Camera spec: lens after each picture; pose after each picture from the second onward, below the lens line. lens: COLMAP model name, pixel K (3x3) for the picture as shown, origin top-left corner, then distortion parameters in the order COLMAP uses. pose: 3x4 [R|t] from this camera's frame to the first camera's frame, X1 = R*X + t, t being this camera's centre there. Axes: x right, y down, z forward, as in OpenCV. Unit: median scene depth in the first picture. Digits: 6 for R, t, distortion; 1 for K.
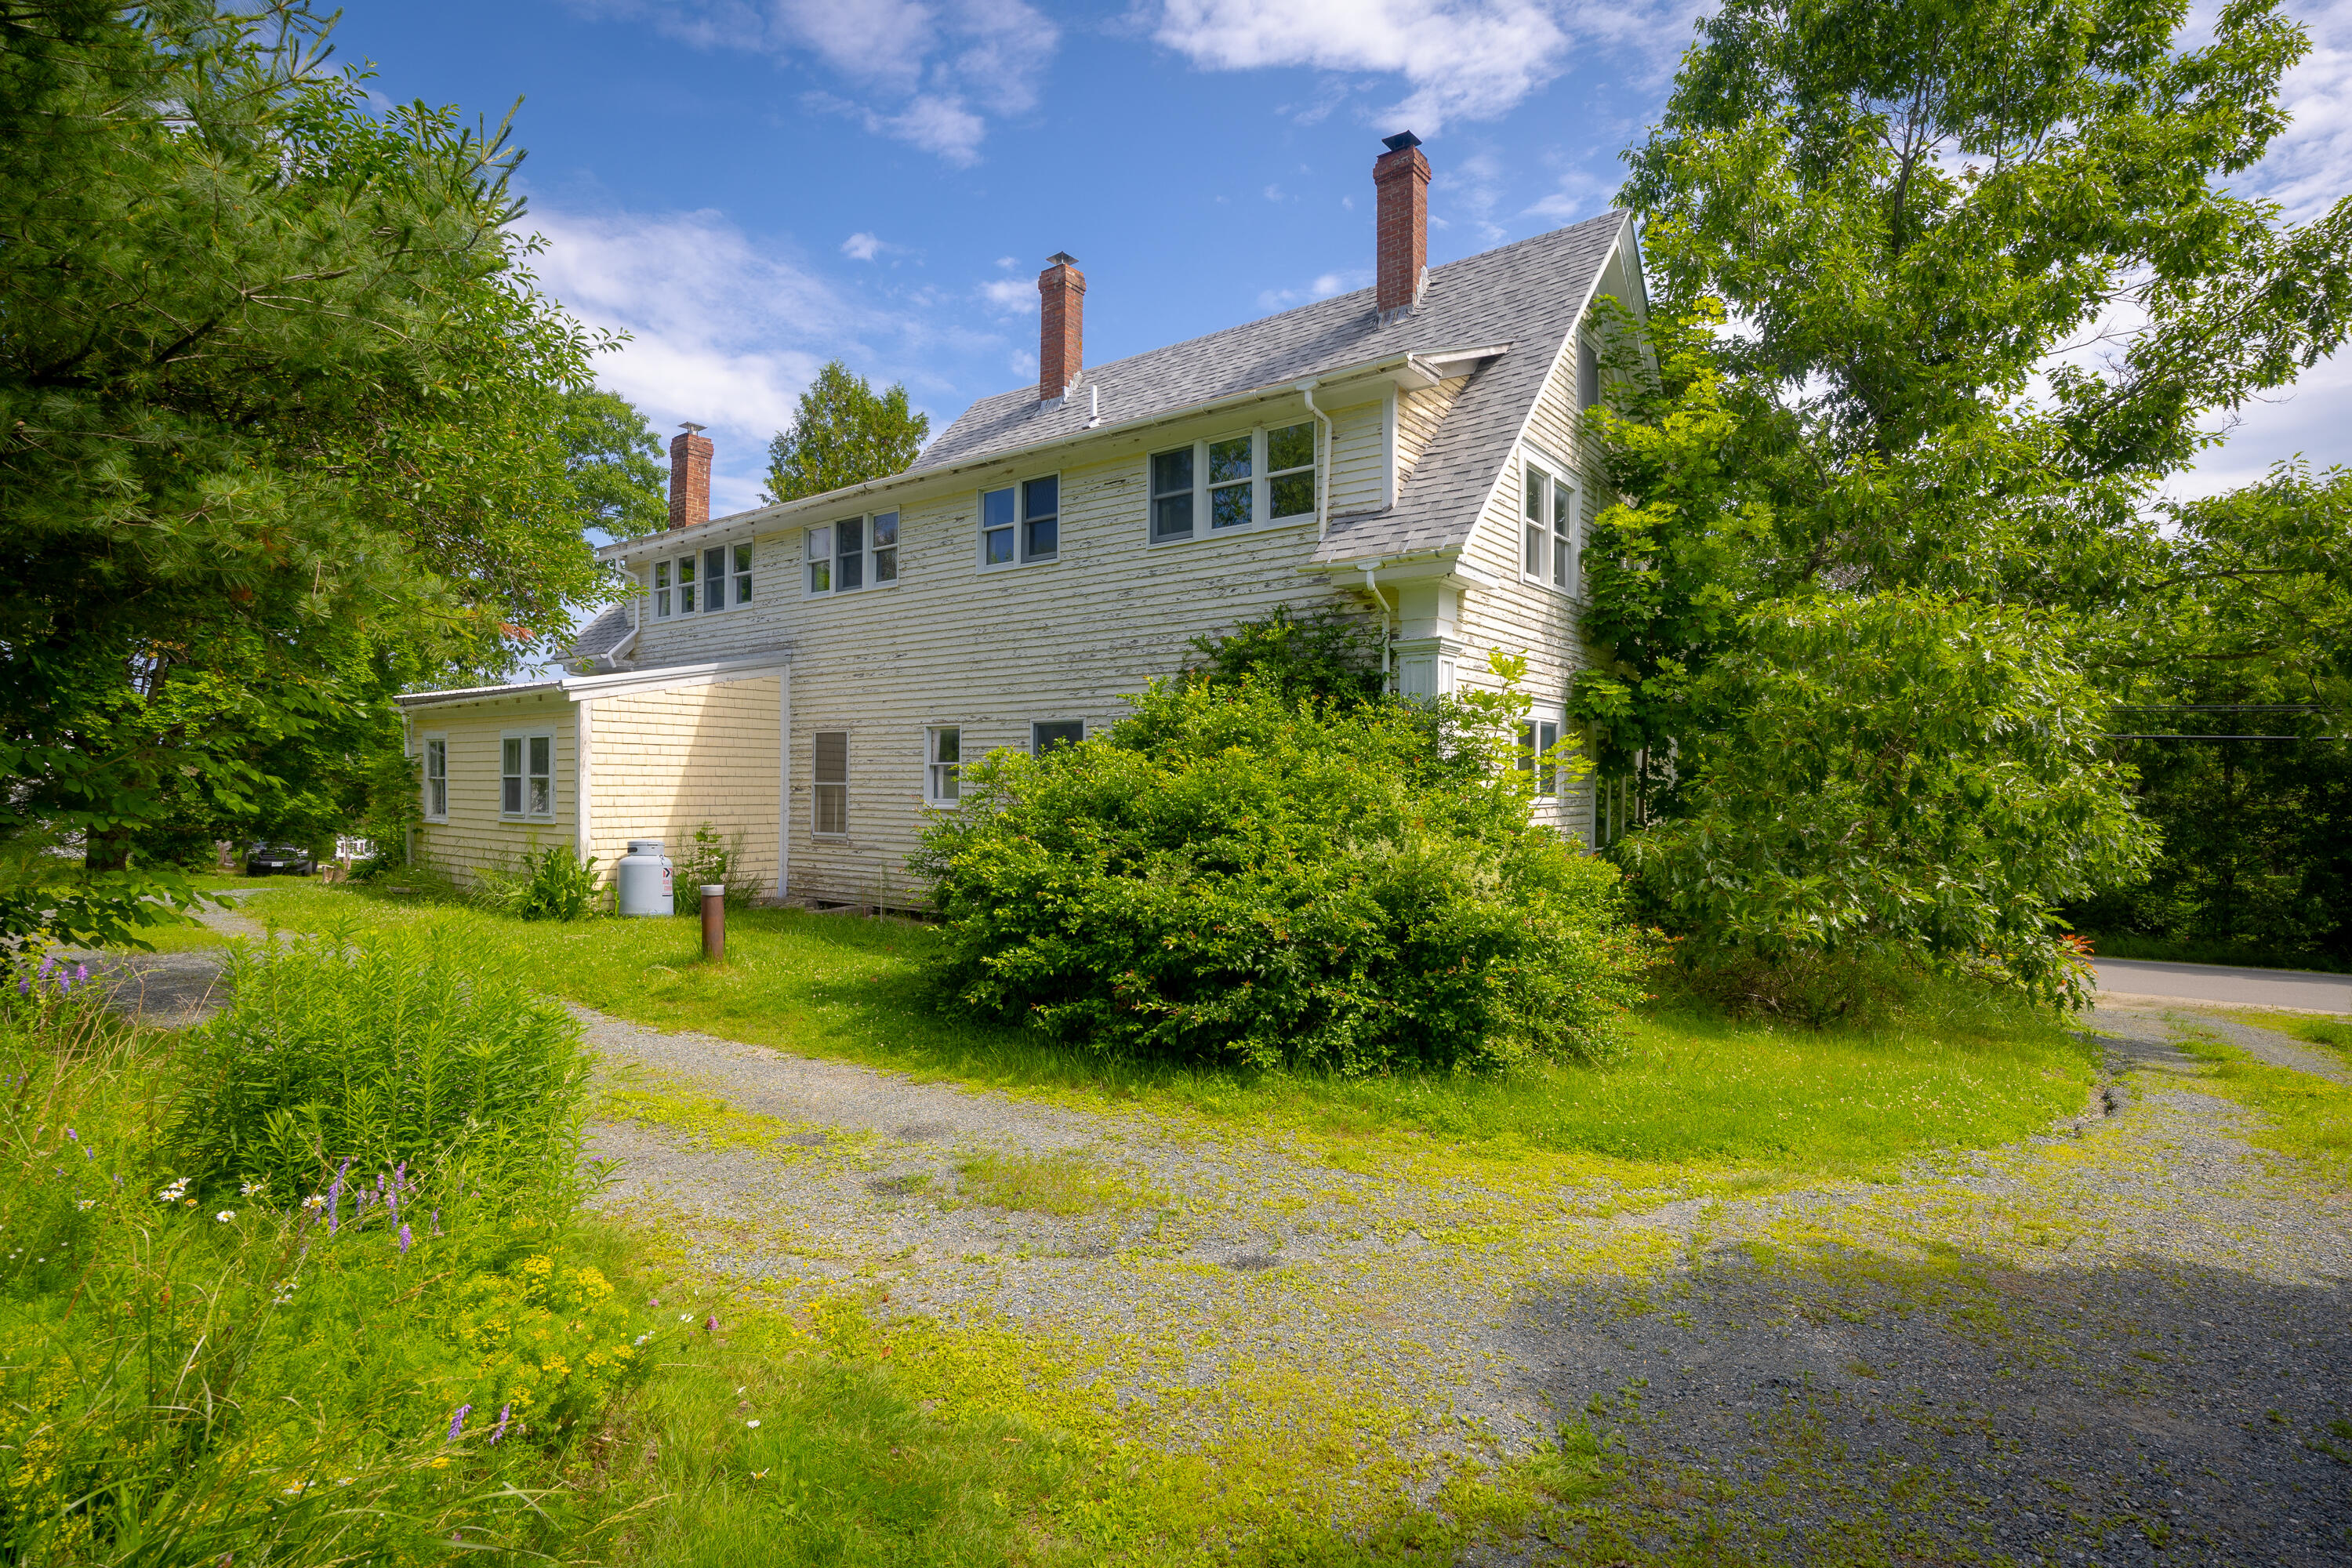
lens RADIAL K [[1151.1, 0, 1167.6], [0, 1151.1, 798.5], [0, 0, 1]] dist [-0.001224, 0.000174]
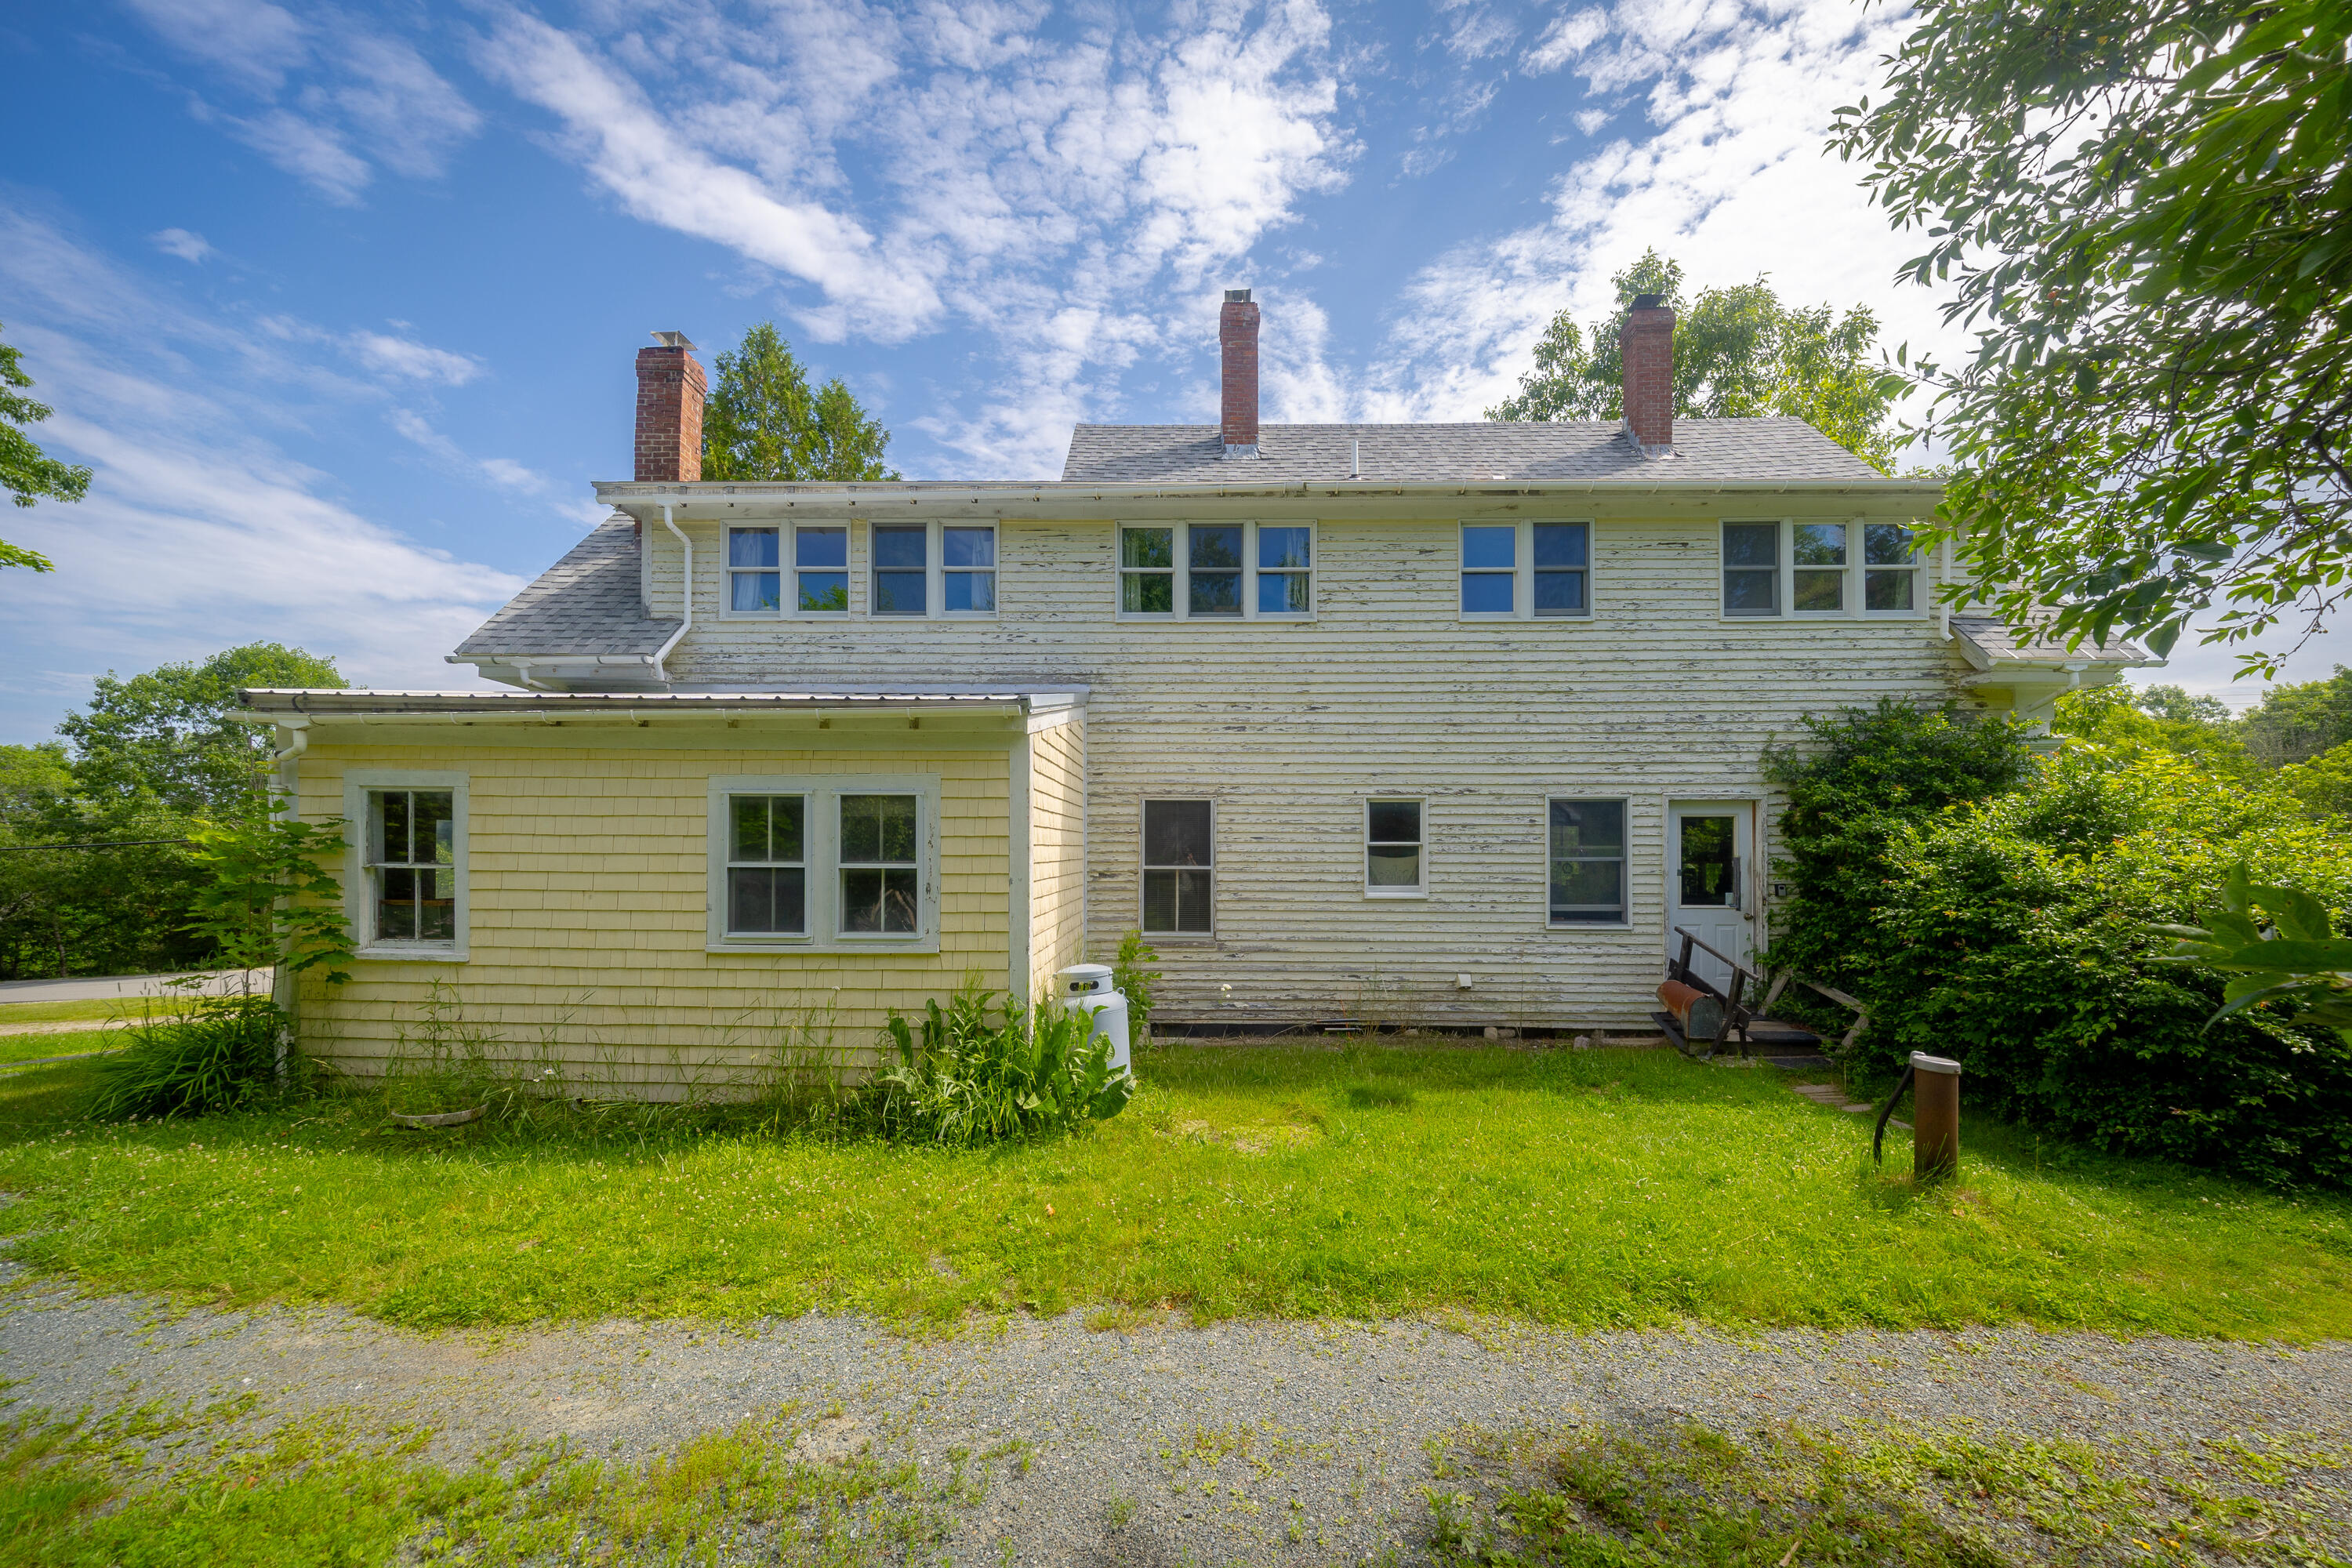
lens RADIAL K [[837.6, 0, 1187.2], [0, 837.6, 844.0], [0, 0, 1]] dist [0.002532, -0.000260]
pose [[0.809323, -0.000686, 0.587364, -0.624953], [0.007084, 0.999938, -0.008593, -0.023893], [-0.587321, 0.011116, 0.809278, 0.561086]]
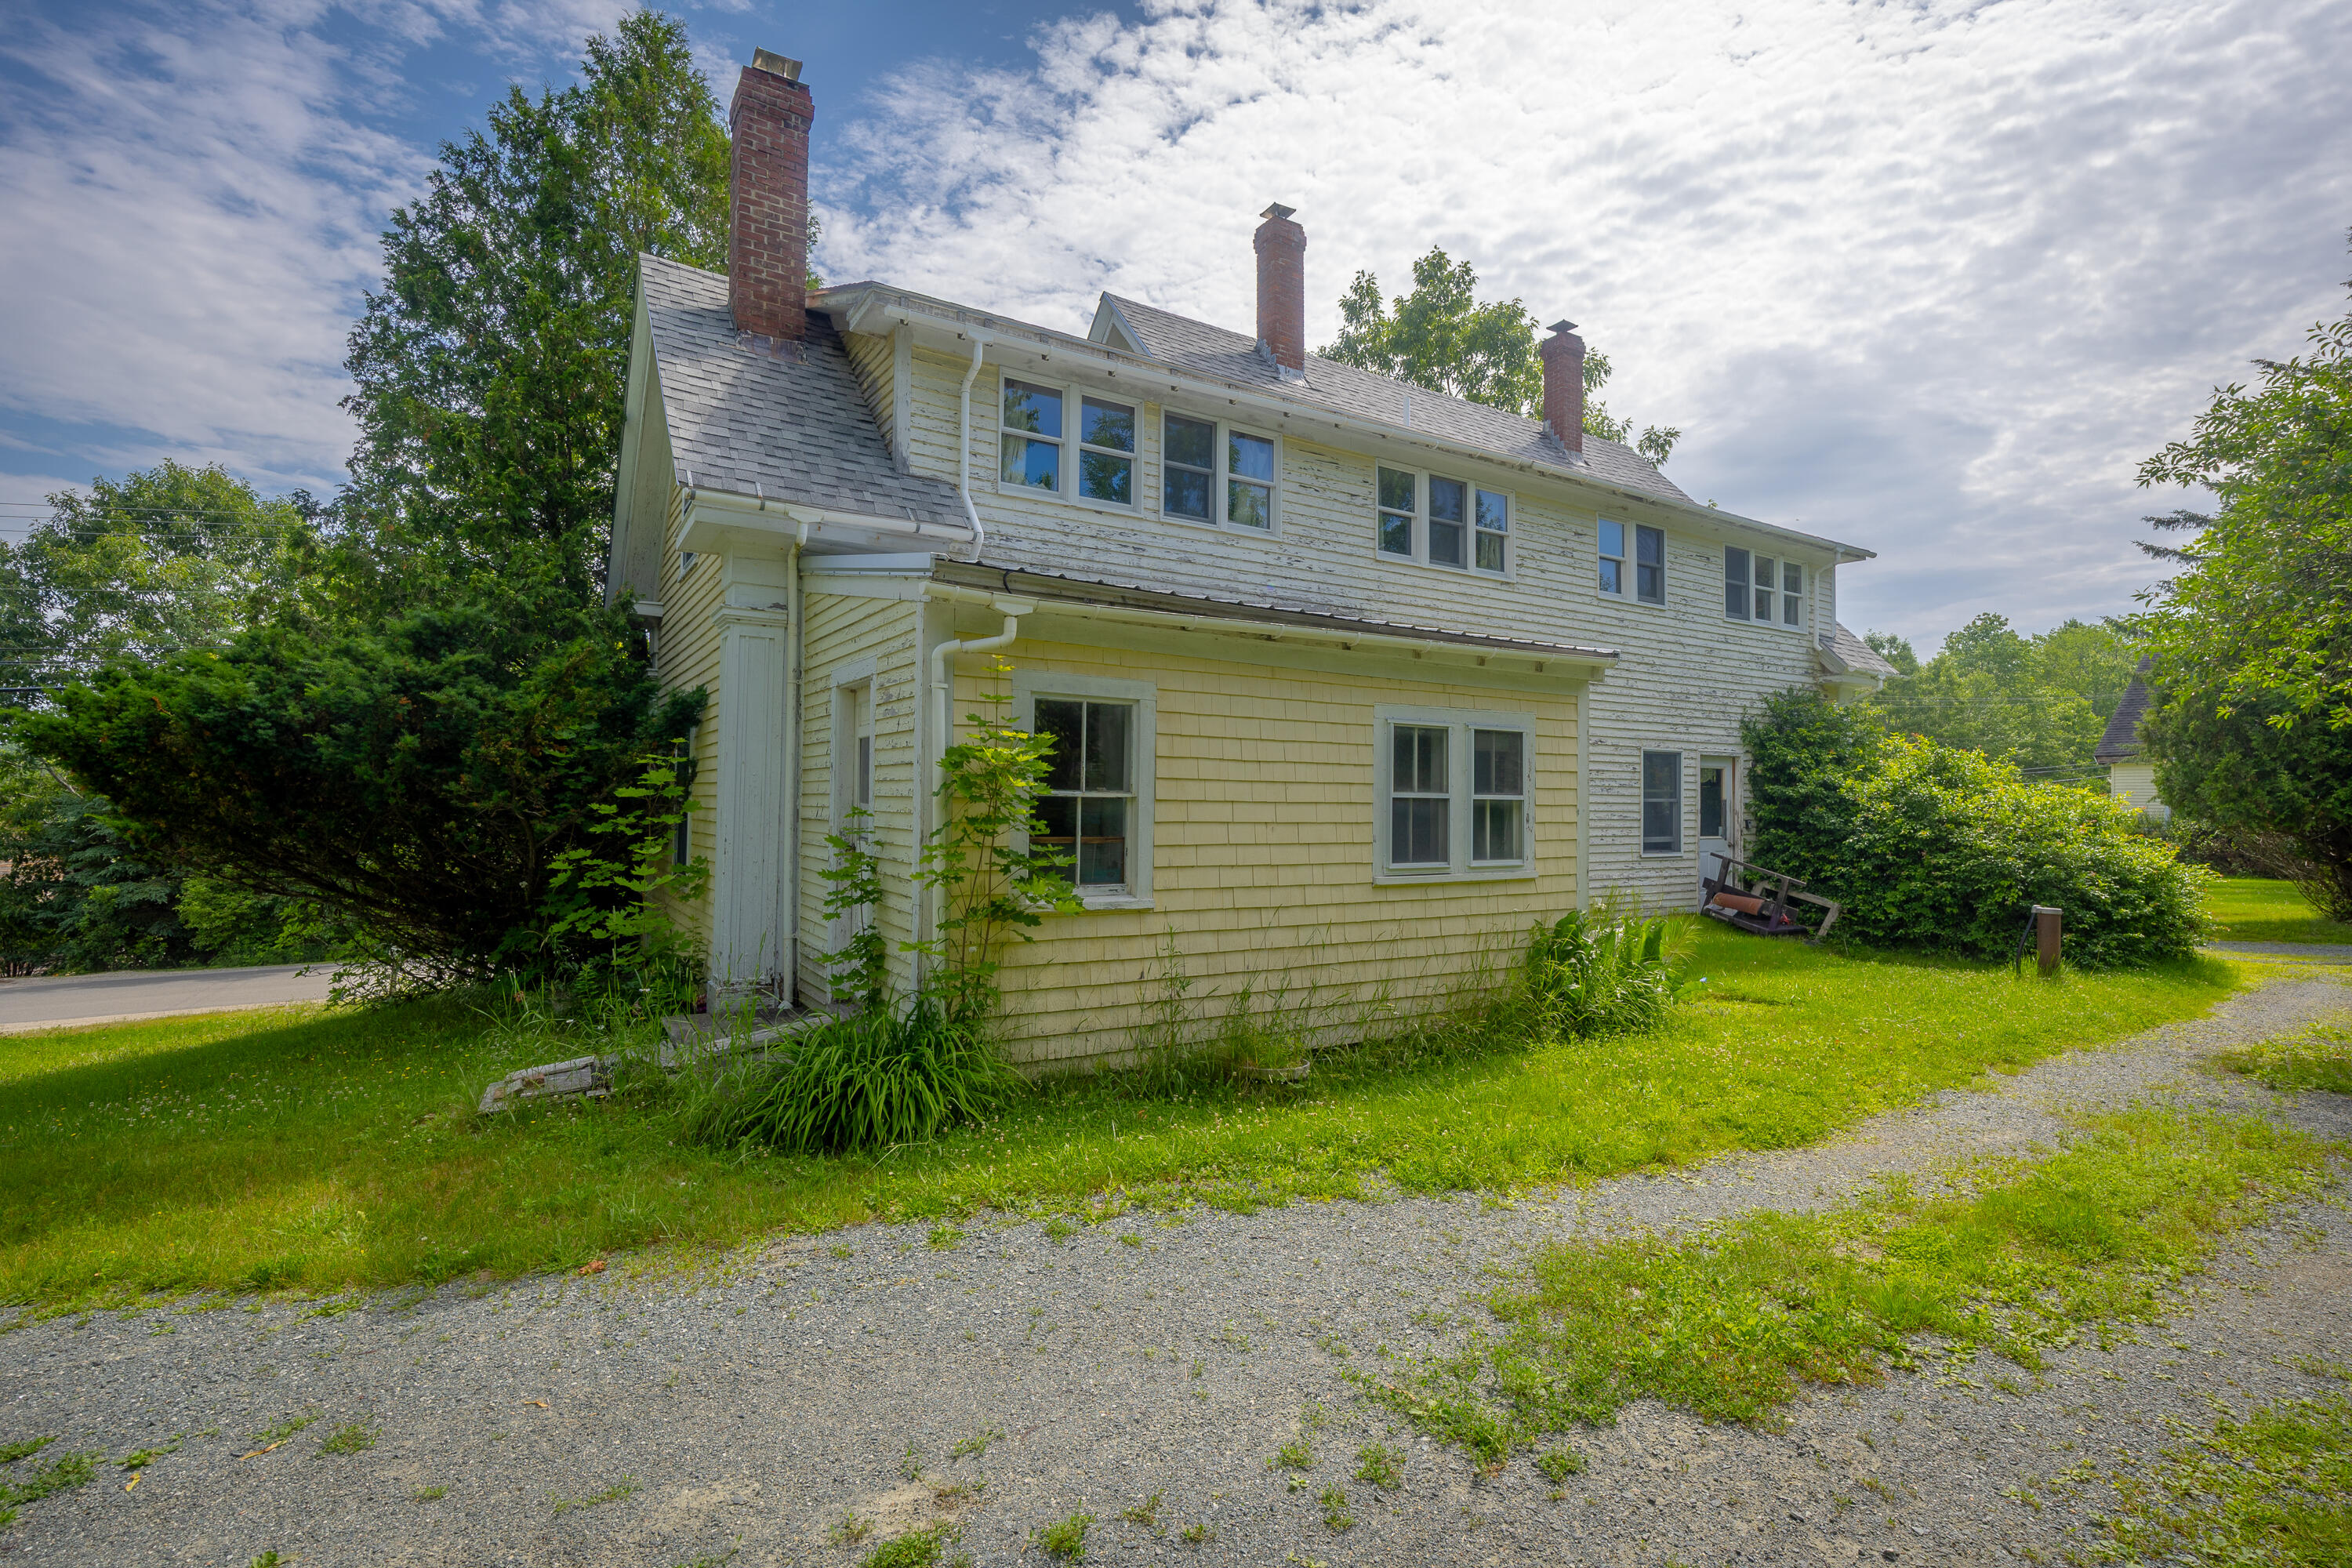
lens RADIAL K [[1079.0, 0, 1180.1], [0, 1079.0, 785.1], [0, 0, 1]] dist [-0.005760, 0.001534]
pose [[0.351458, 0.014167, 0.936097, -1.057887], [0.001821, 0.999873, -0.015816, -0.015952], [-0.936202, 0.007263, 0.351388, 0.916010]]
